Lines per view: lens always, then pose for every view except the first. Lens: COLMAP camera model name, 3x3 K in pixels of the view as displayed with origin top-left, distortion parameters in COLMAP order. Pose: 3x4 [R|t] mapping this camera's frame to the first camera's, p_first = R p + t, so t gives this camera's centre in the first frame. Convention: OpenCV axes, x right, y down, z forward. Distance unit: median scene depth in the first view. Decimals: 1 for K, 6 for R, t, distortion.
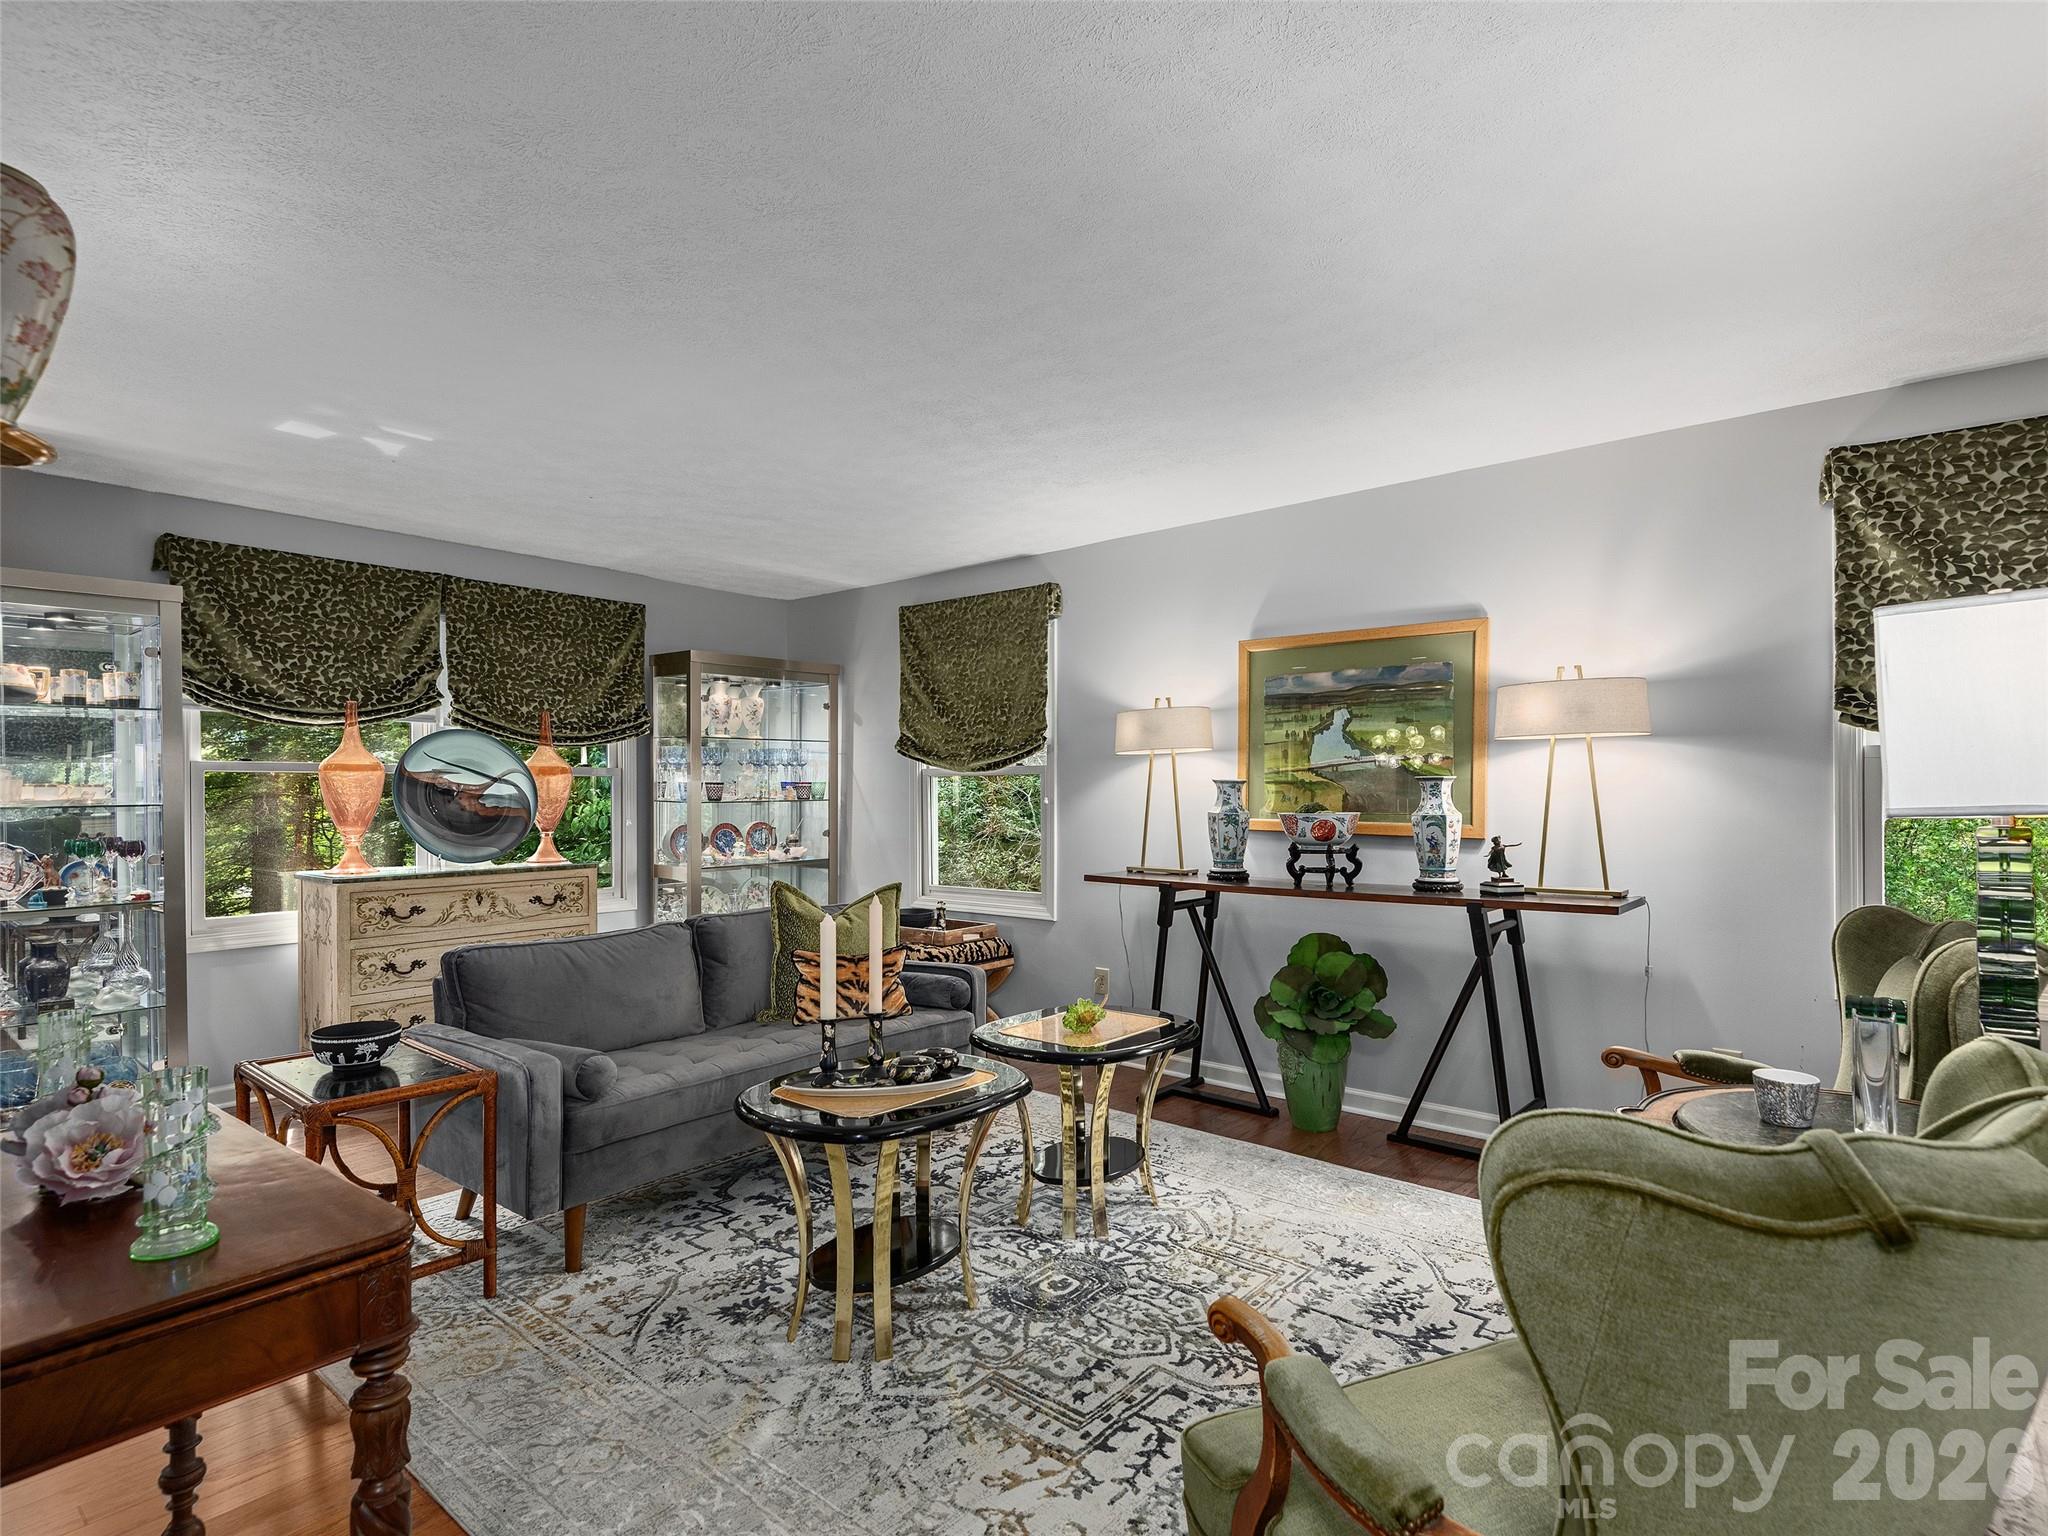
lens RADIAL K [[1055.2, 0, 1024.0], [0, 1055.2, 768.0], [0, 0, 1]] dist [0.035314, -0.030064]
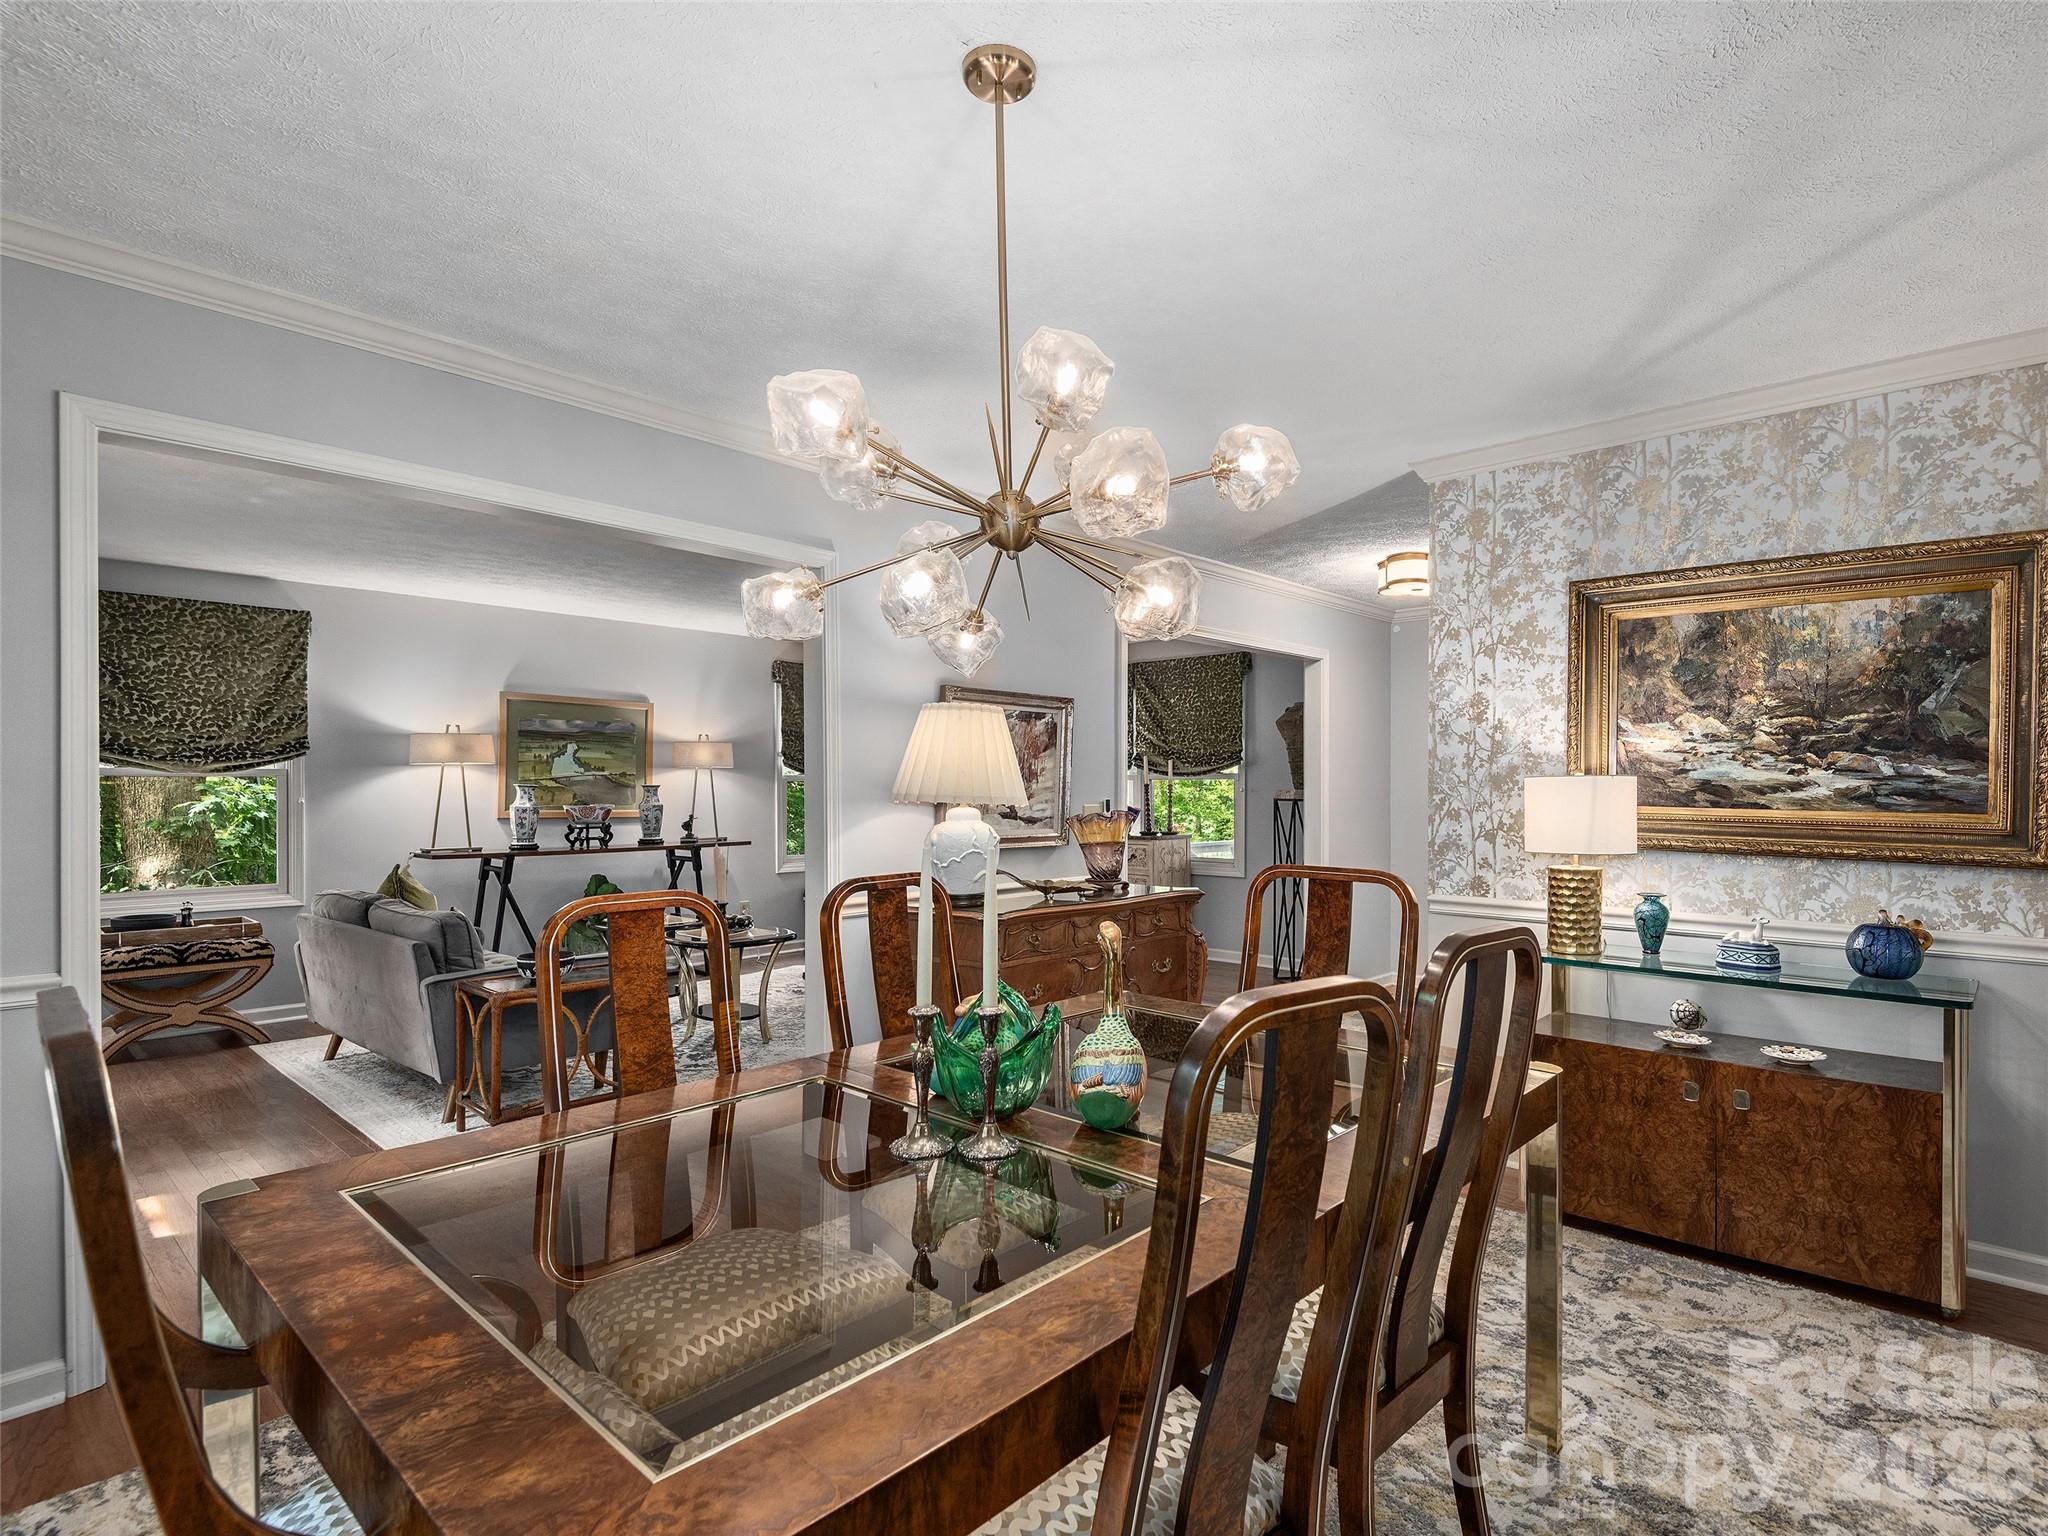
lens RADIAL K [[1055.2, 0, 1024.0], [0, 1055.2, 768.0], [0, 0, 1]] dist [0.035314, -0.030064]
pose [[0.082553, 0.018682, 0.996412, -1.306674], [-0.030169, 0.999413, -0.016239, -0.010804], [-0.996130, -0.028720, 0.083068, 0.143873]]
